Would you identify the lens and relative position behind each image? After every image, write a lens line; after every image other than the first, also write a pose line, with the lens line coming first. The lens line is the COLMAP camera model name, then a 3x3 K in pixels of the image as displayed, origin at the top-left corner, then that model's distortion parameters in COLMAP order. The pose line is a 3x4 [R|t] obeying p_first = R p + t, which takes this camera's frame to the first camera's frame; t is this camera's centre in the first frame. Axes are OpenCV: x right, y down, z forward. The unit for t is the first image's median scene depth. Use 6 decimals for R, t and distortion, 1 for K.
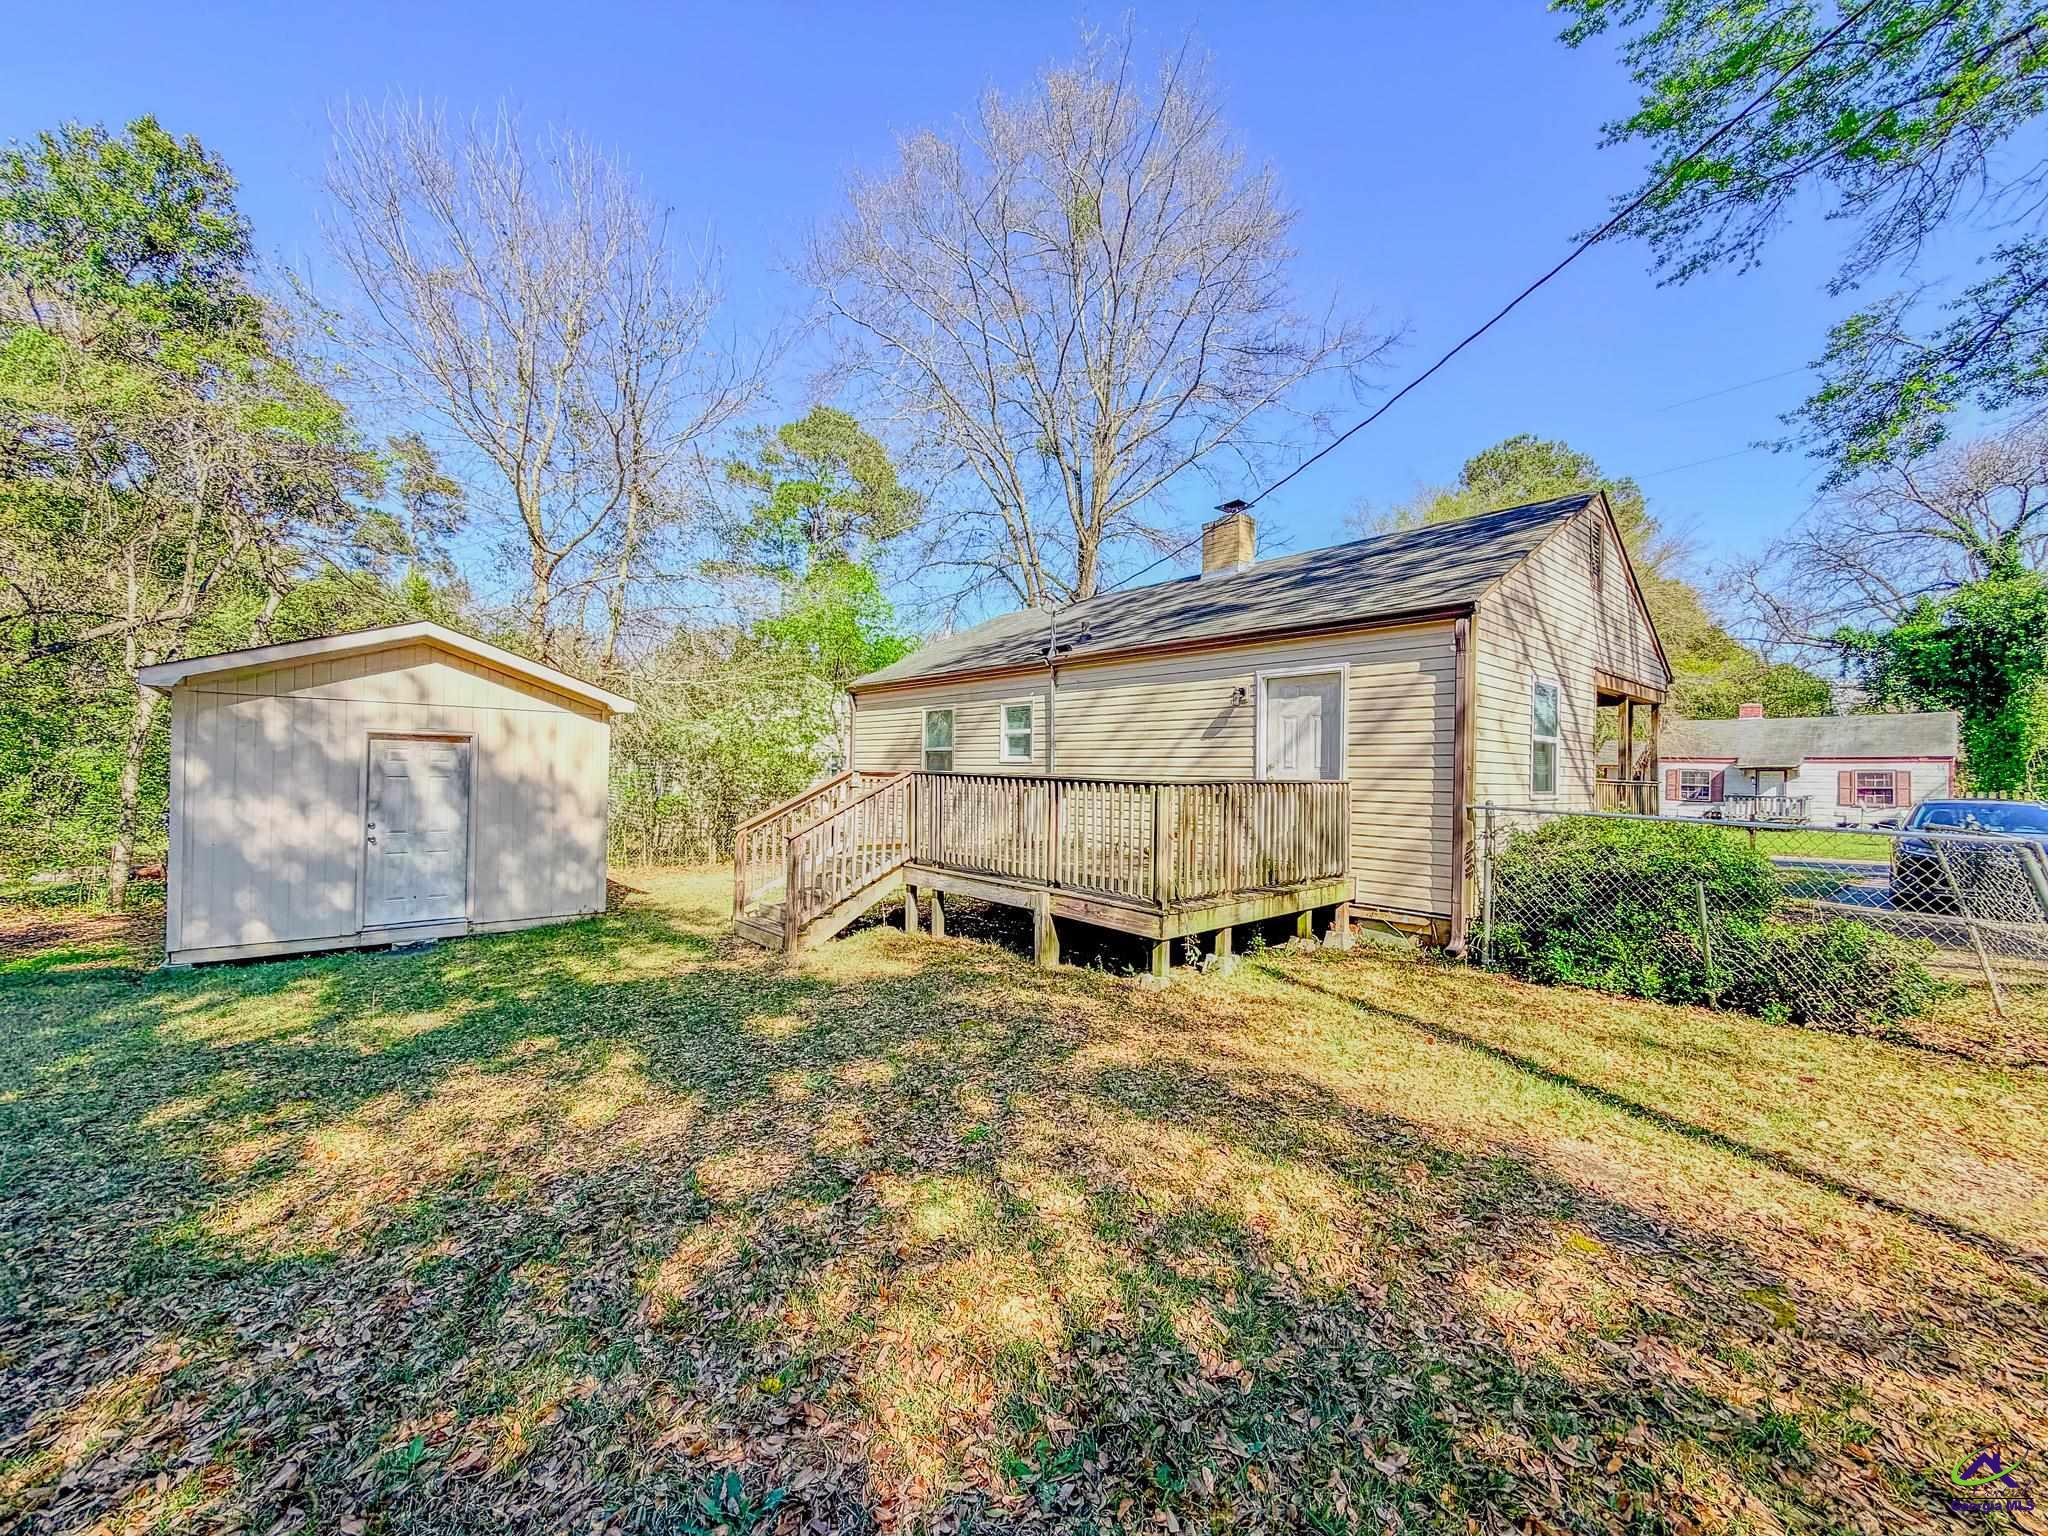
lens RADIAL K [[852.7, 0, 1024.0], [0, 852.7, 768.0], [0, 0, 1]] dist [0.000956, 0.000107]
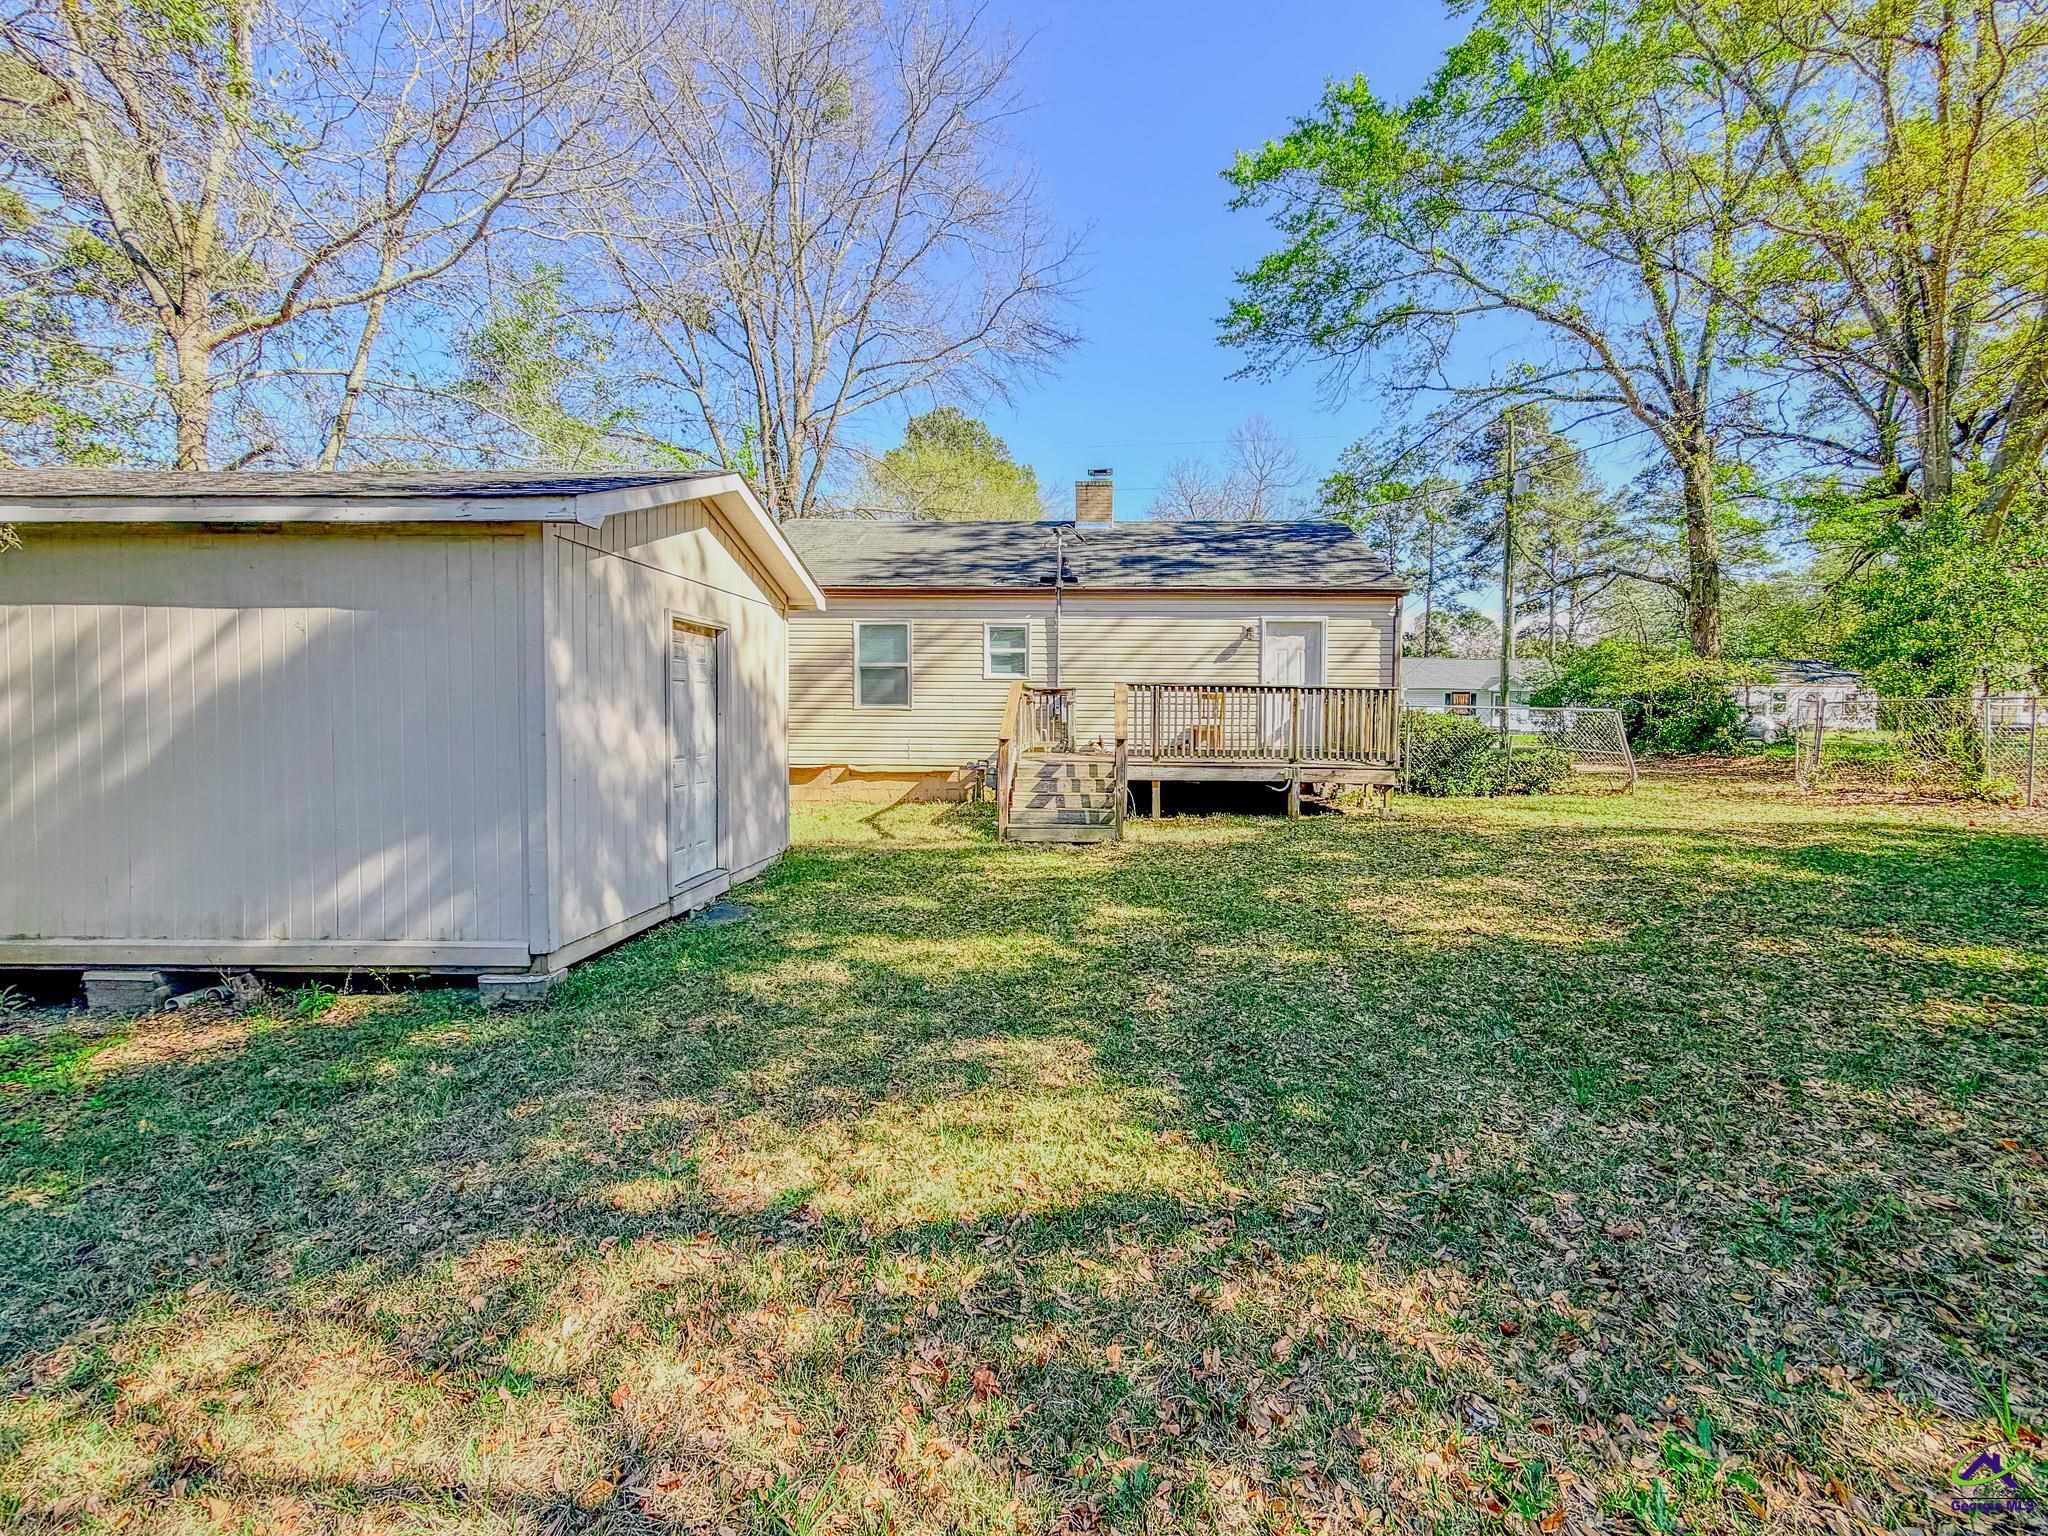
lens RADIAL K [[934.2, 0, 1024.0], [0, 934.2, 768.0], [0, 0, 1]] dist [-0.000287, 0.000047]
pose [[0.640250, -0.051793, 0.766419, -1.149796], [0.001542, 0.997809, 0.066141, 0.035107], [-0.768165, -0.041165, 0.638927, 0.281425]]
